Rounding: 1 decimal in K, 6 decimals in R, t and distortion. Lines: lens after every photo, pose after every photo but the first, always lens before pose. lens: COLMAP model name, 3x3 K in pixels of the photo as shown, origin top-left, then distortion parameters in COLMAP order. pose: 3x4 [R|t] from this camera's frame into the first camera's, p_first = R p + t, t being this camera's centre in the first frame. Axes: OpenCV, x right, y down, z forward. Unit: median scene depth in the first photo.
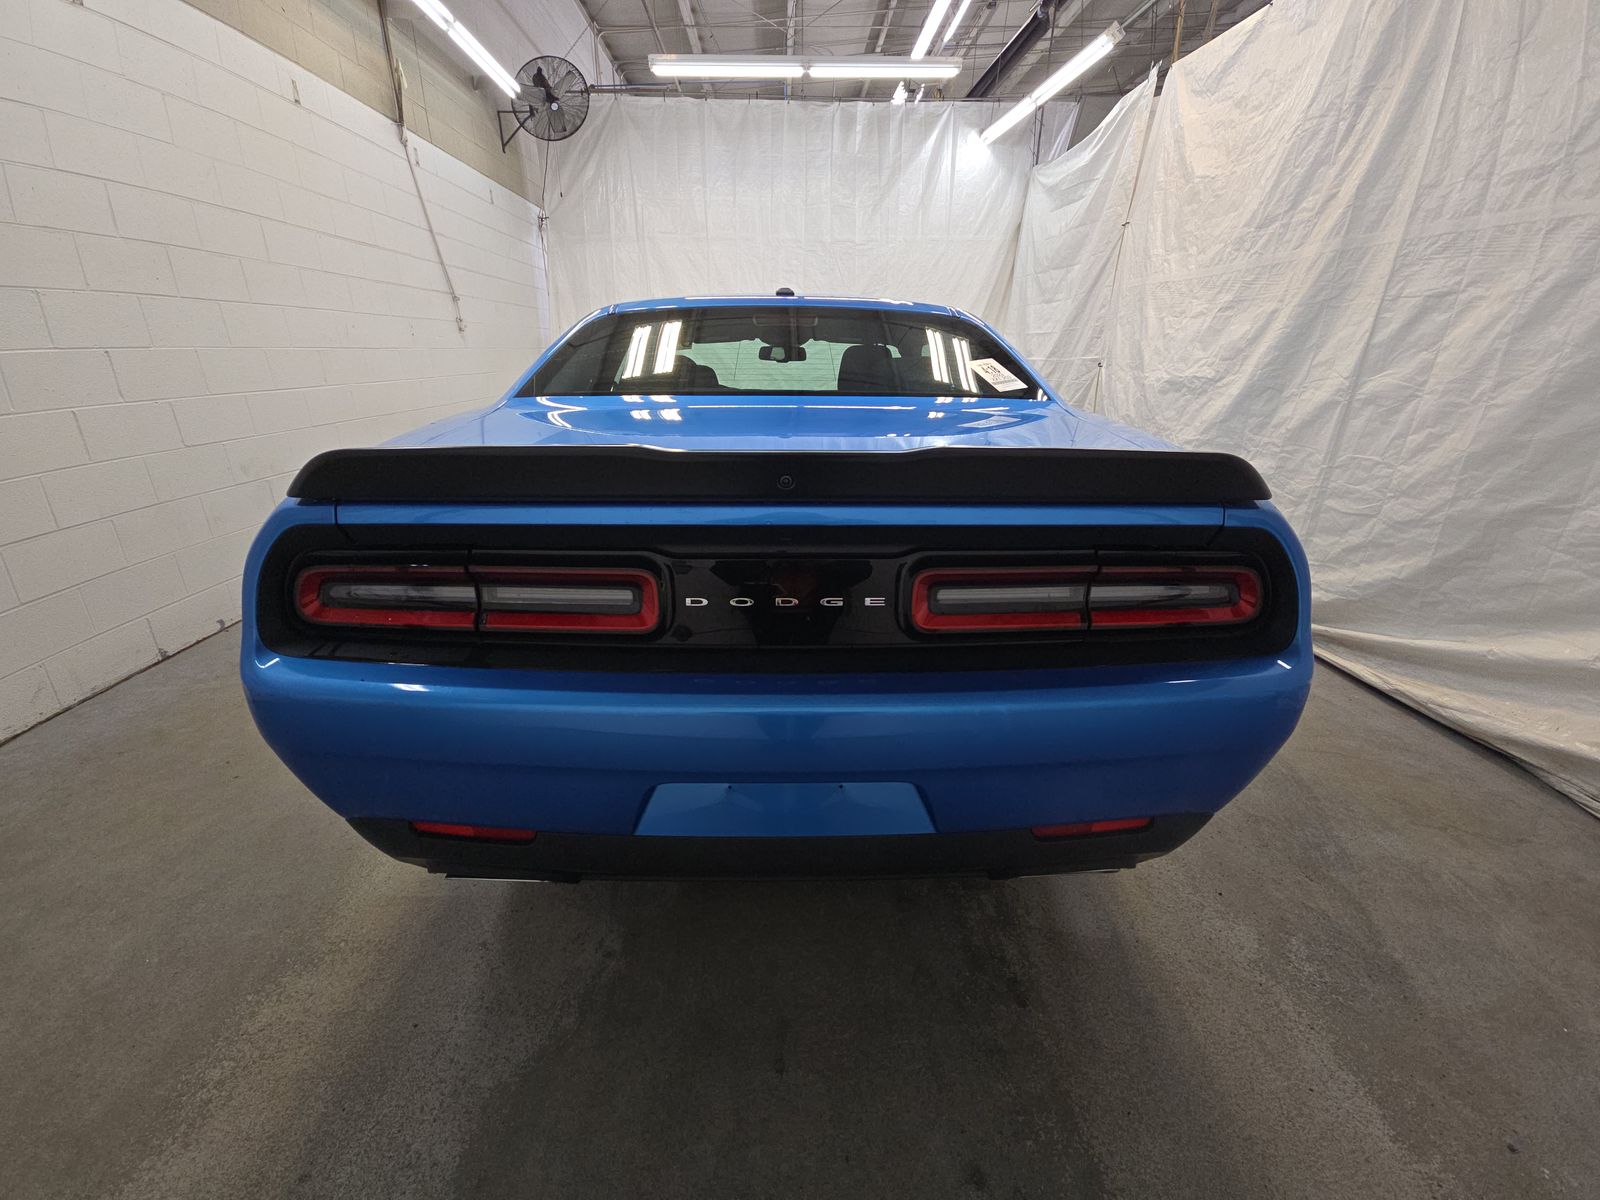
lens RADIAL K [[638.9, 0, 800.0], [0, 638.9, 600.0], [0, 0, 1]] dist [0.001570, -0.014384]
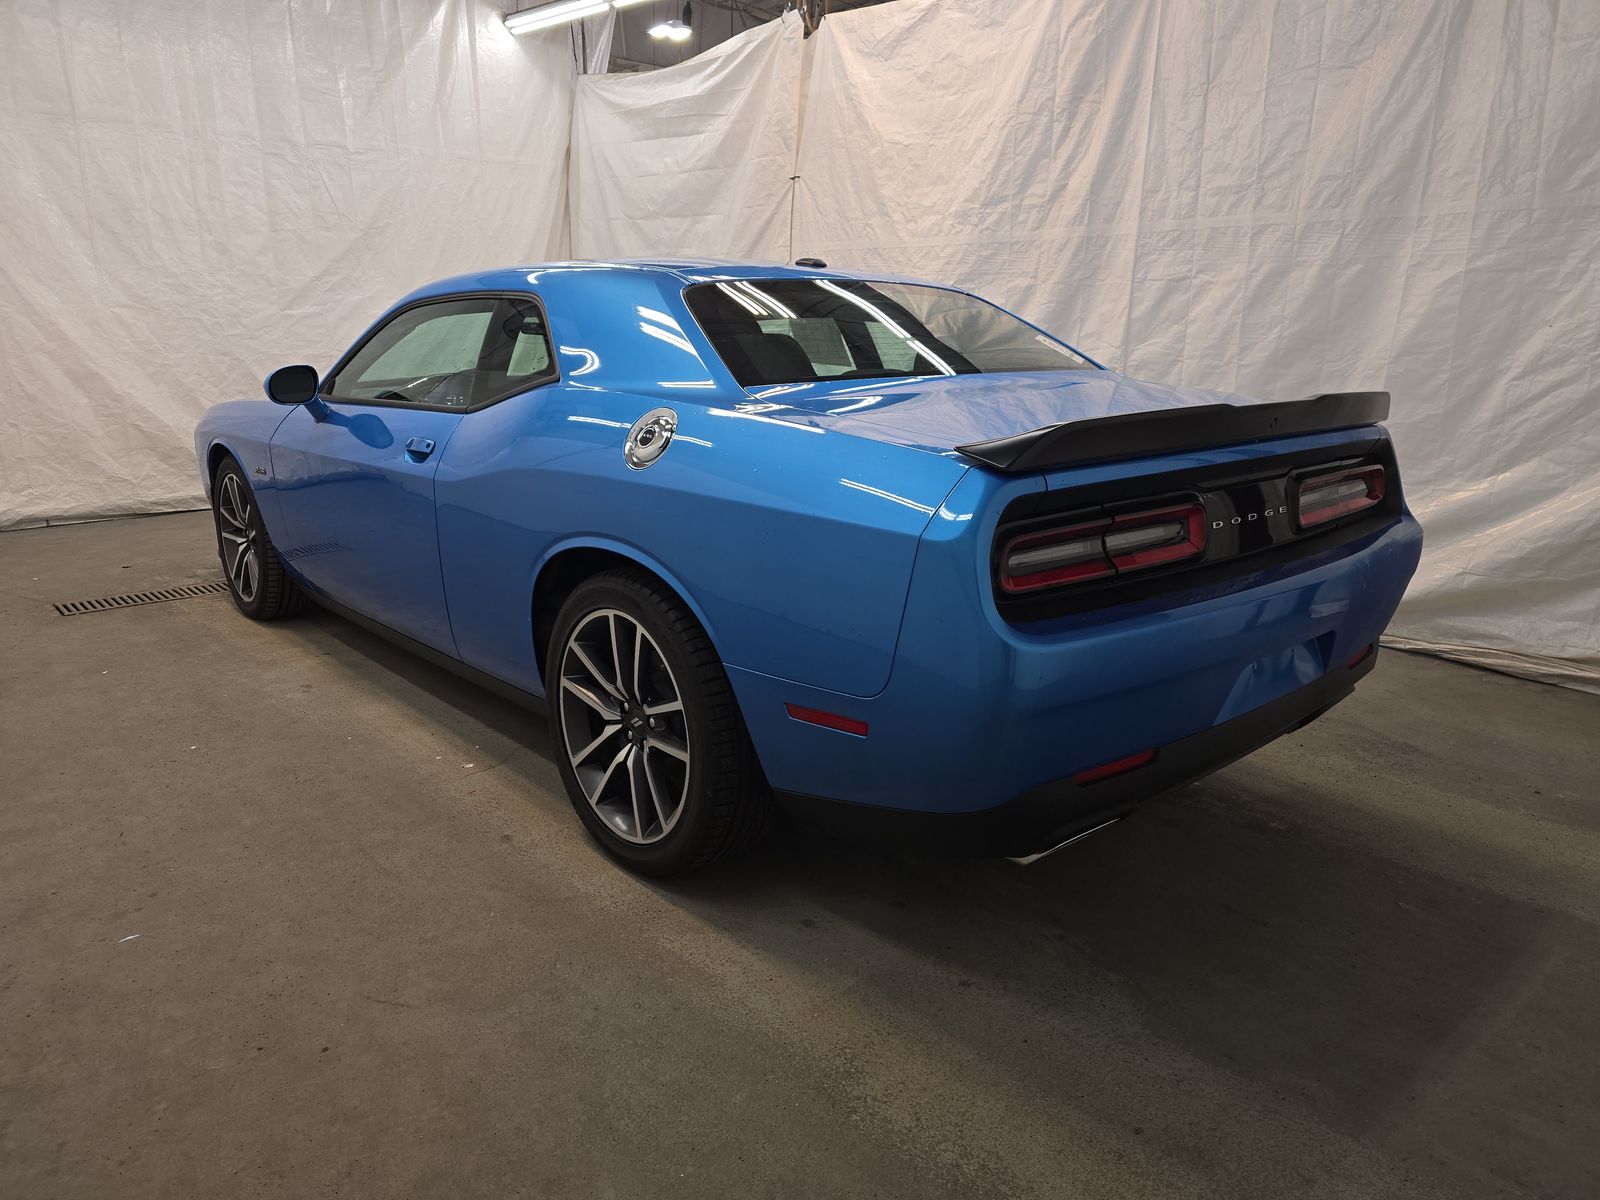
lens RADIAL K [[1067.9, 0, 800.7], [0, 1067.9, 578.4], [0, 0, 1]] dist [-0.007468, -0.002251]
pose [[0.759909, -0.145418, 0.633555, -0.884386], [0.222126, 0.974076, -0.042850, 0.006335], [-0.610899, 0.173292, 0.772510, -0.054939]]
